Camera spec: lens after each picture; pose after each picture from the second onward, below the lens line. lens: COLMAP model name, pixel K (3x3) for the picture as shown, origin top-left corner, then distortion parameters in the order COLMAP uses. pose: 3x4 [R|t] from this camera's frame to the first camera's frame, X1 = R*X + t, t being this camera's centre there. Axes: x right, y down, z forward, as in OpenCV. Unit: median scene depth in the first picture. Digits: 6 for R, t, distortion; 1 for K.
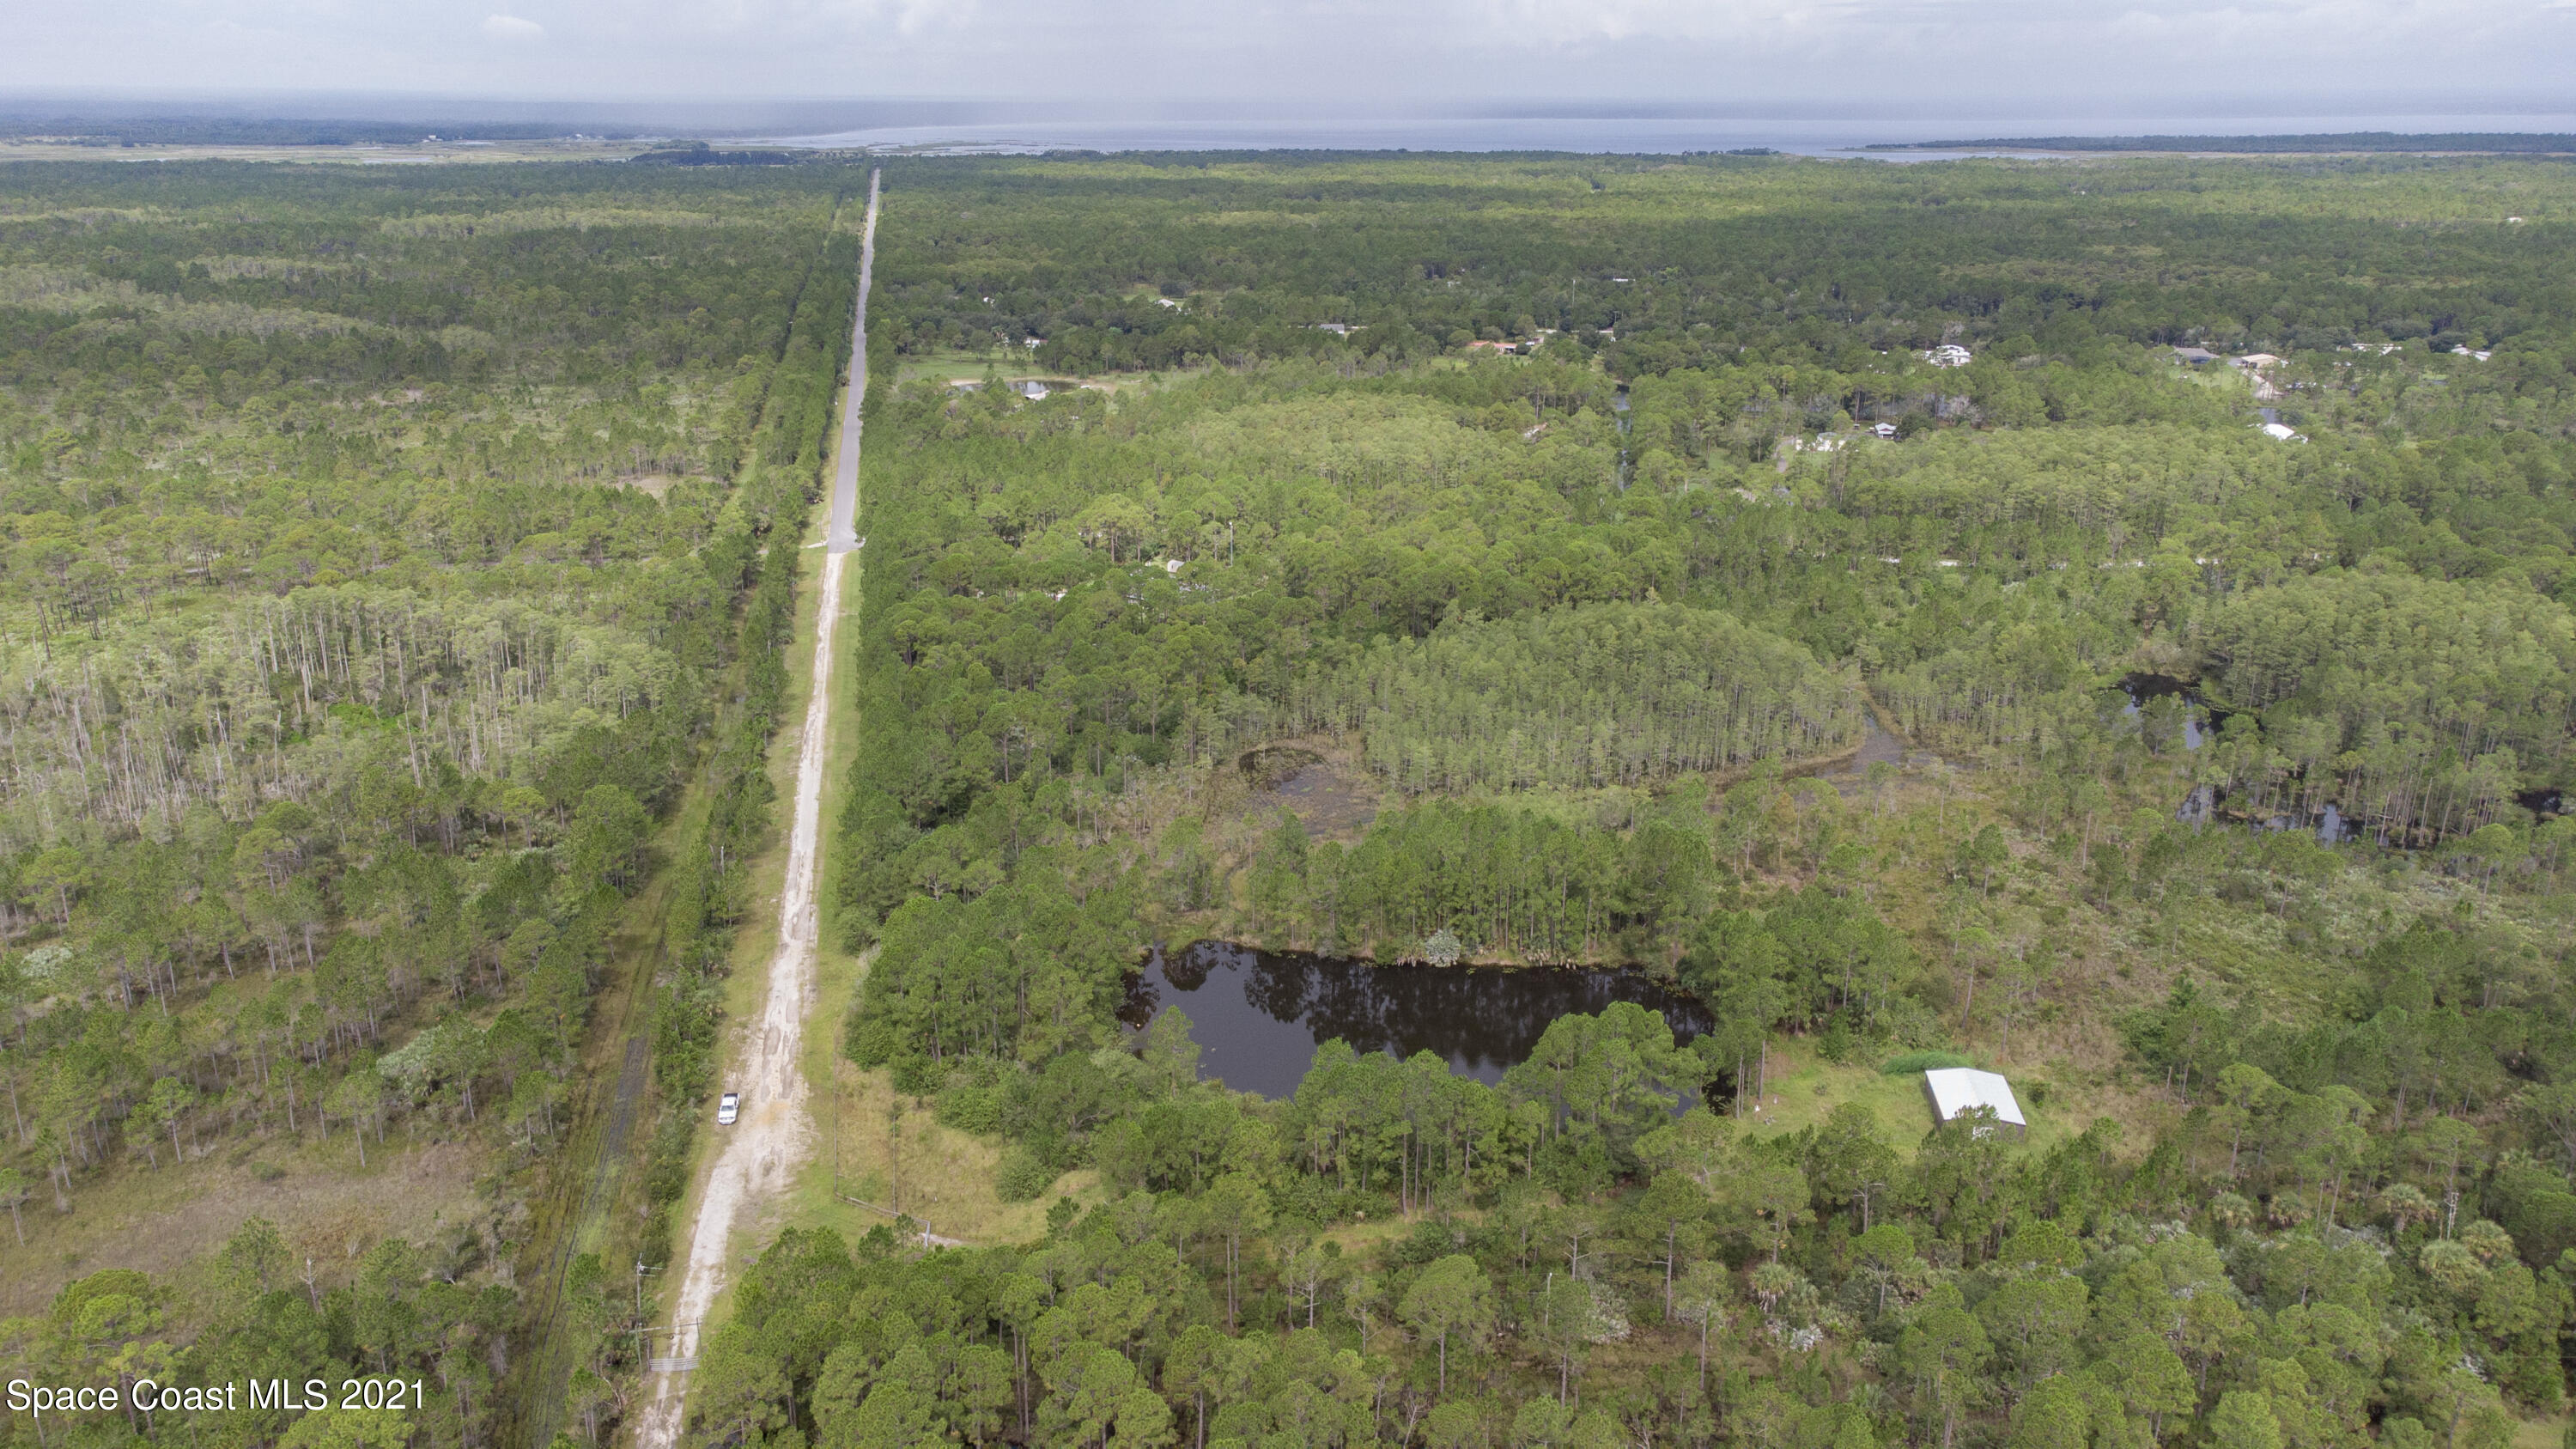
lens RADIAL K [[1917.2, 0, 1288.0], [0, 1917.2, 724.5], [0, 0, 1]] dist [0.045323, 0.005141]
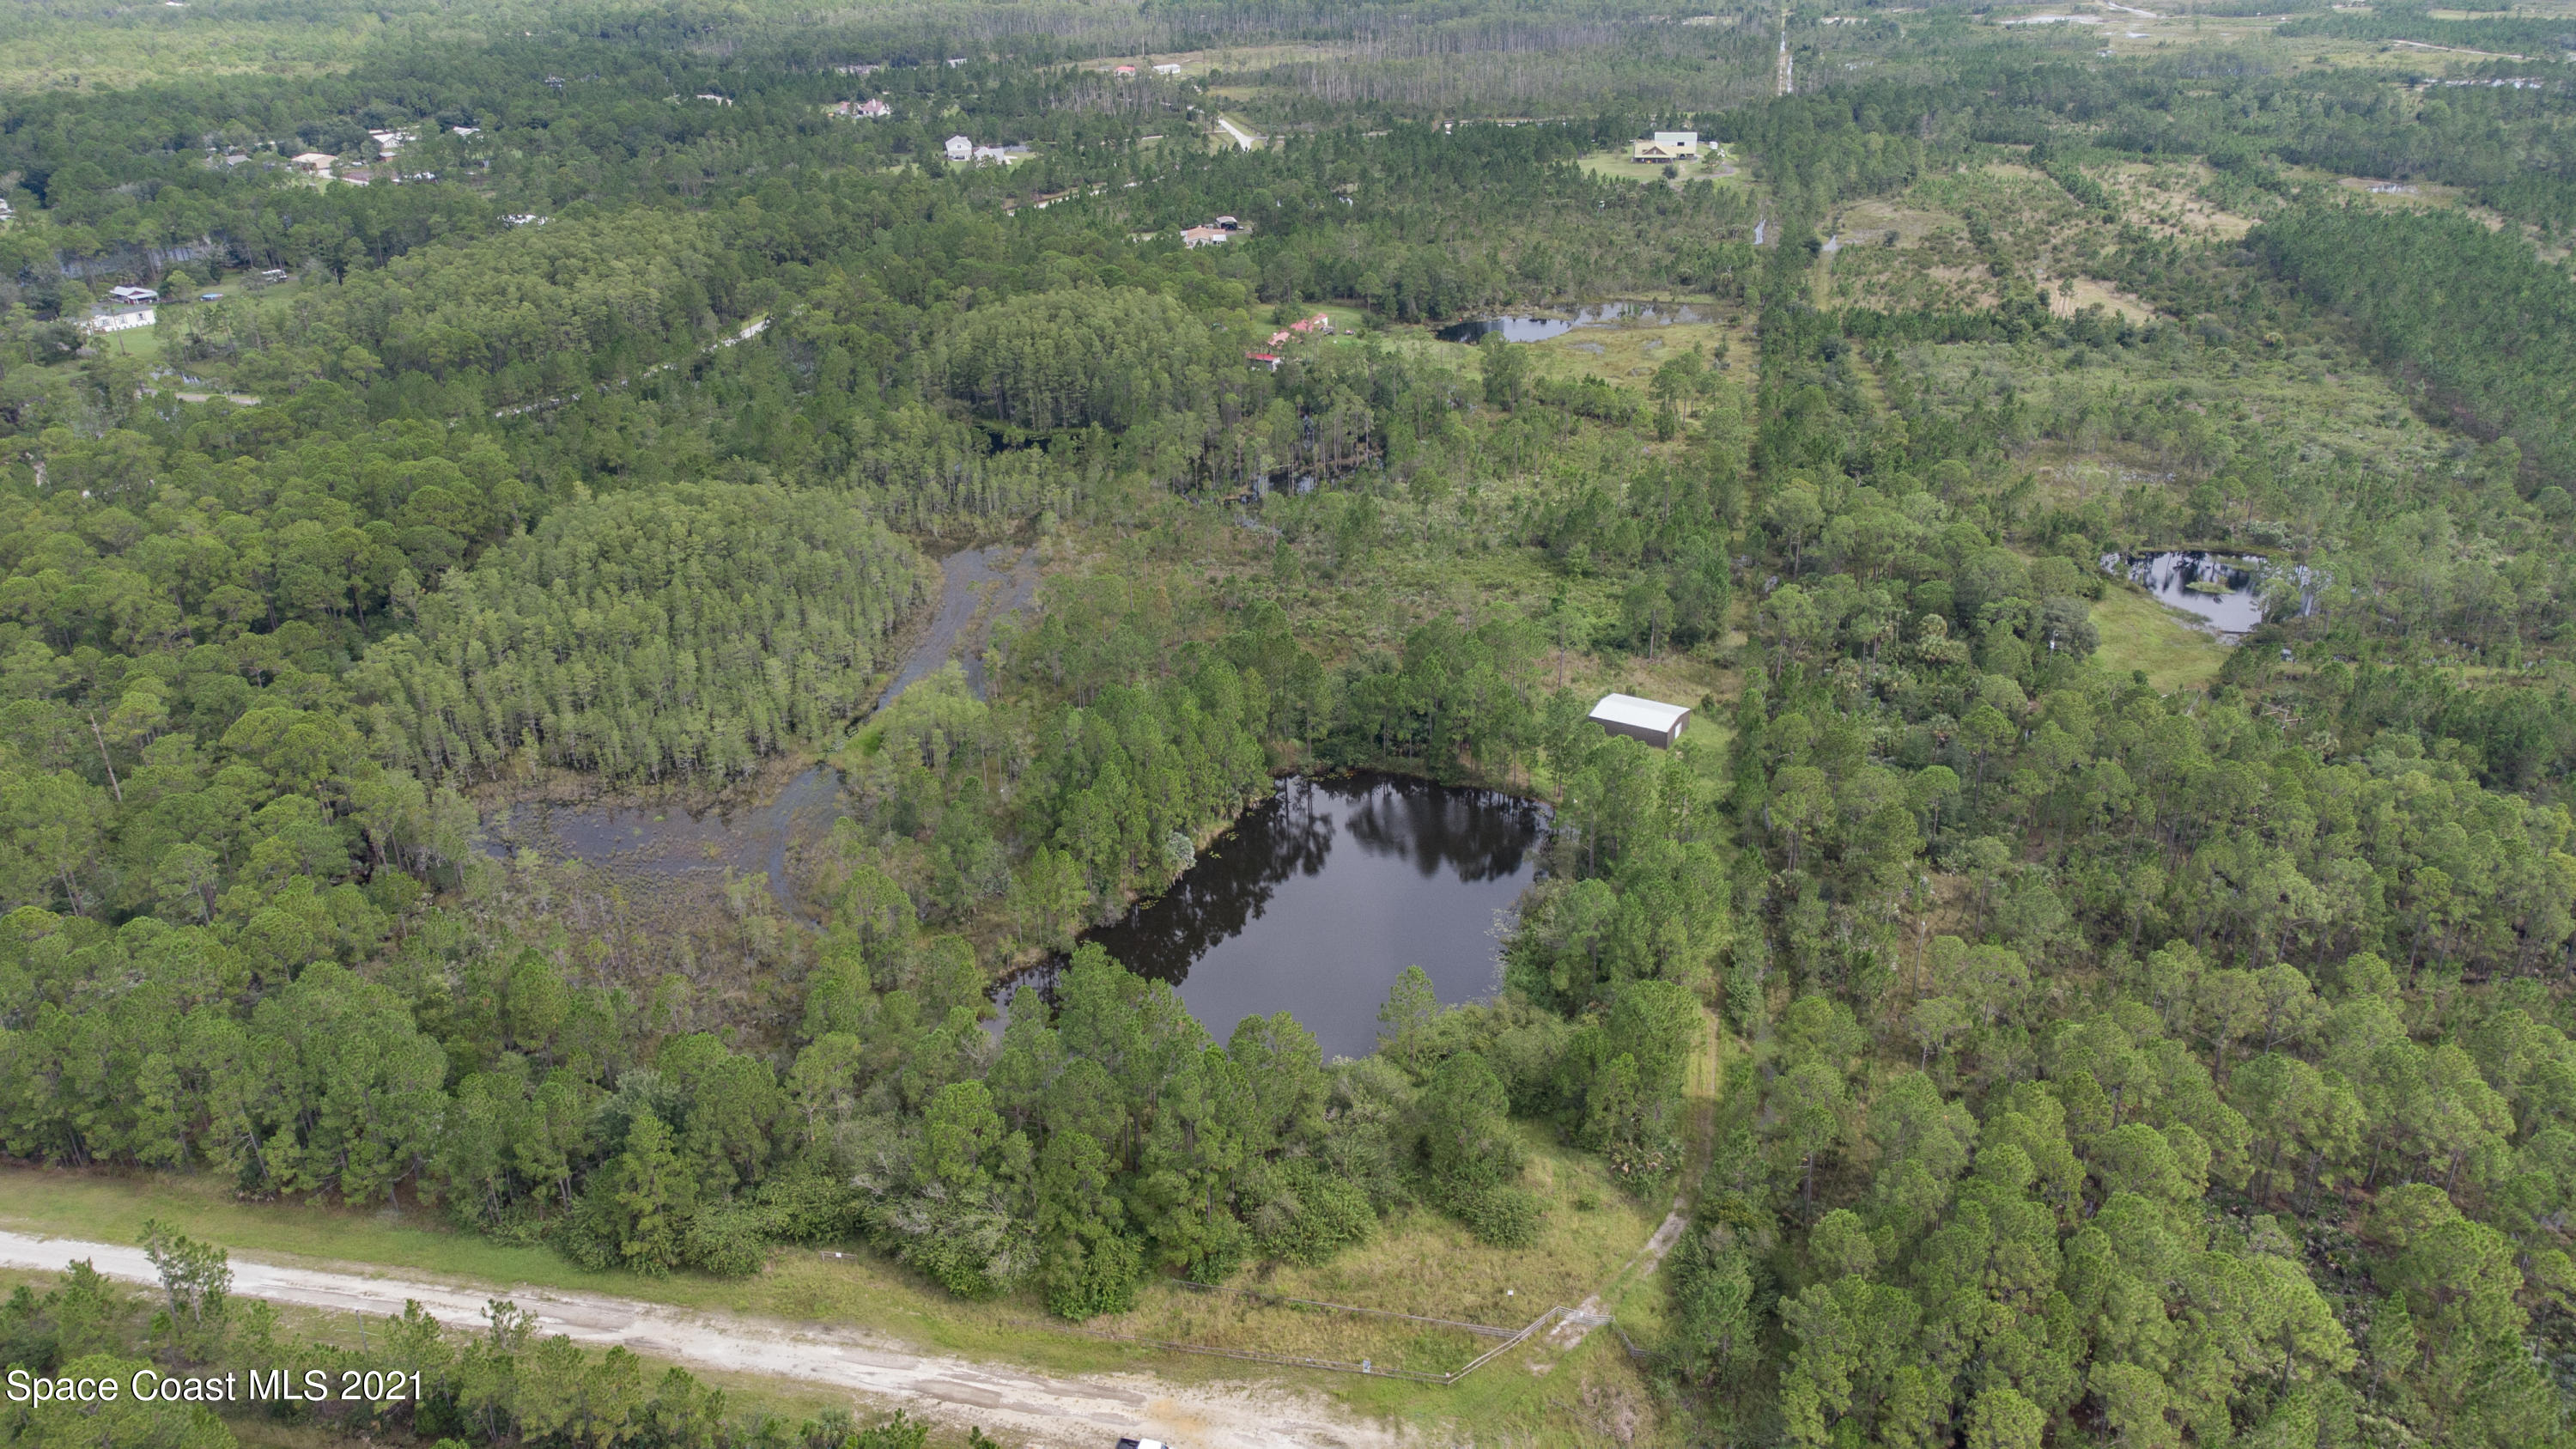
lens RADIAL K [[1917.2, 0, 1288.0], [0, 1917.2, 724.5], [0, 0, 1]] dist [0.045323, 0.005141]
pose [[0.396518, -0.383736, 0.833979, -0.491609], [0.302148, 0.912384, 0.276155, -0.132479], [-0.866880, 0.142485, 0.477722, 0.415082]]
